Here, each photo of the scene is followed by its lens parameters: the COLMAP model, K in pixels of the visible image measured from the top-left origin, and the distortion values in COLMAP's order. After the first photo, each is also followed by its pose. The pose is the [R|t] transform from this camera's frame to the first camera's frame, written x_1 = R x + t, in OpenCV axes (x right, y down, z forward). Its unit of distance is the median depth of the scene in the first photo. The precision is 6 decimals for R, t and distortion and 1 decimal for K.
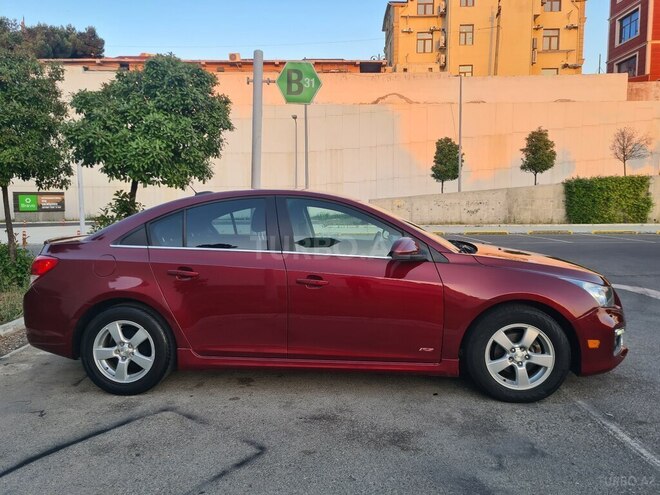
lens RADIAL K [[490.6, 0, 317.6], [0, 490.6, 241.5], [0, 0, 1]] dist [0.040951, -0.009586]
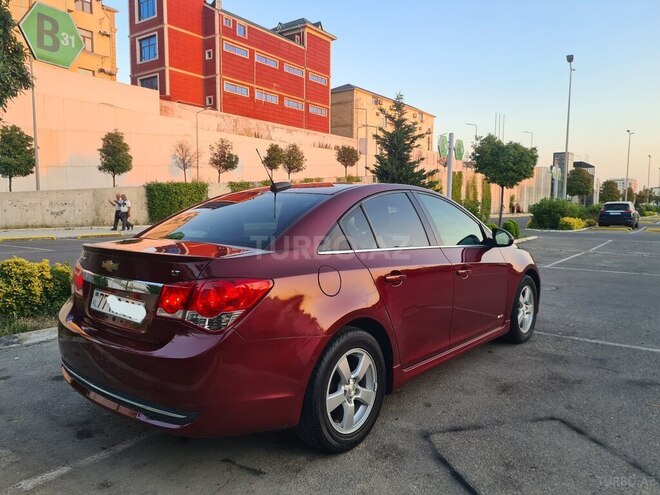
lens RADIAL K [[494.2, 0, 321.6], [0, 494.2, 242.5], [0, 0, 1]] dist [0.035813, -0.005498]
pose [[0.588159, -0.050666, 0.807157, -0.326644], [0.053697, 0.998280, 0.023535, -0.007535], [-0.806961, 0.029500, 0.589868, 0.187036]]
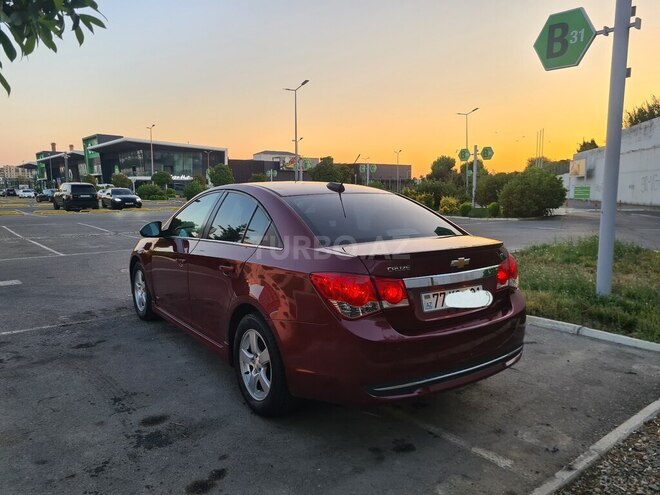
lens RADIAL K [[494.0, 0, 318.4], [0, 494.0, 241.8], [0, 0, 1]] dist [0.039916, -0.008213]
pose [[-0.625398, -0.074141, 0.776776, -0.354082], [0.067208, 0.986659, 0.148283, -0.051150], [-0.777406, 0.144941, -0.612071, 0.617033]]
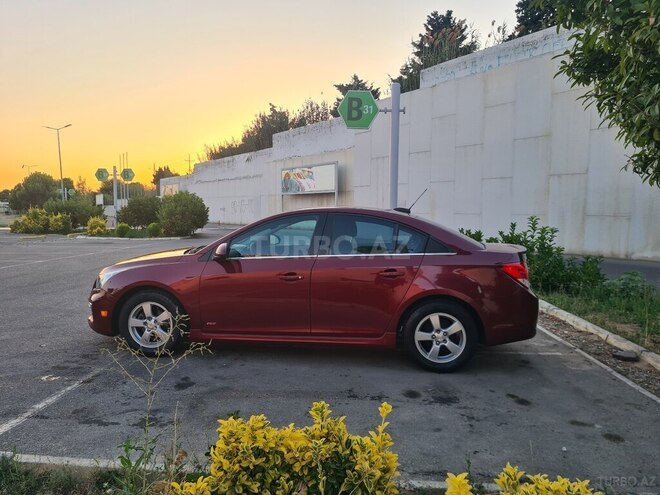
lens RADIAL K [[494.2, 0, 321.6], [0, 494.2, 242.5], [0, 0, 1]] dist [0.035813, -0.005498]
pose [[-0.998435, -0.003165, 0.055837, -0.038856], [0.004740, 0.990016, 0.140873, -0.074277], [-0.055725, 0.140918, -0.988452, 0.871841]]
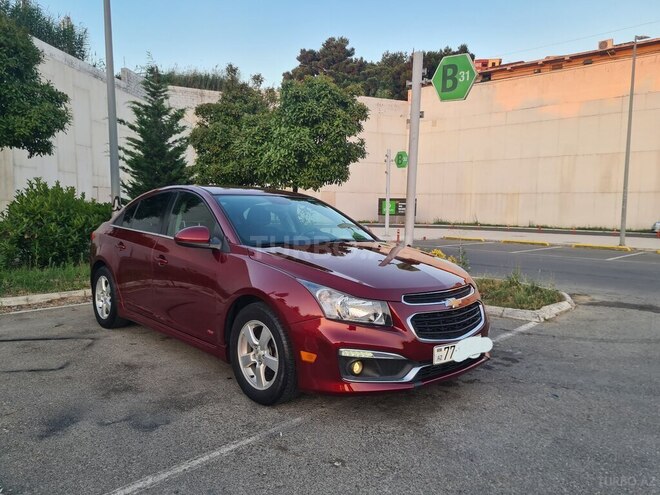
lens RADIAL K [[492.3, 0, 334.6], [0, 492.3, 250.7], [0, 0, 1]] dist [0.041823, -0.010131]
pose [[0.746032, 0.076020, -0.661557, 0.343256], [-0.074790, 0.996742, 0.030196, -0.002983], [0.661697, 0.026951, 0.749287, 0.112037]]
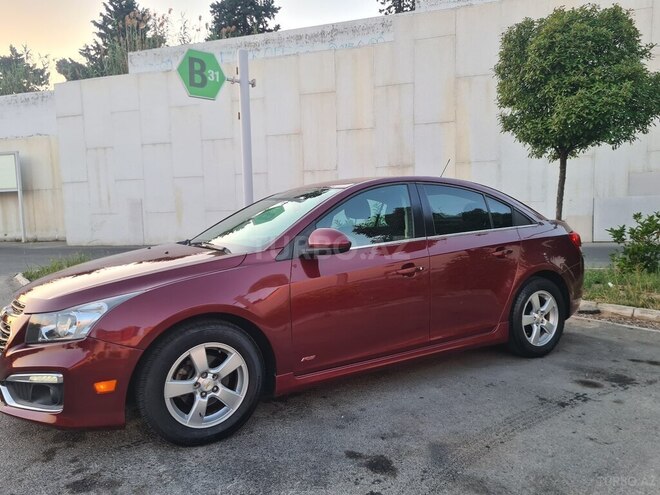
lens RADIAL K [[496.1, 0, 330.0], [0, 496.1, 247.5], [0, 0, 1]] dist [0.035774, -0.008988]
pose [[-0.811433, 0.071413, -0.580066, 0.221002], [-0.012105, 0.990241, 0.138842, -0.041001], [0.584320, 0.119683, -0.802650, 0.677331]]
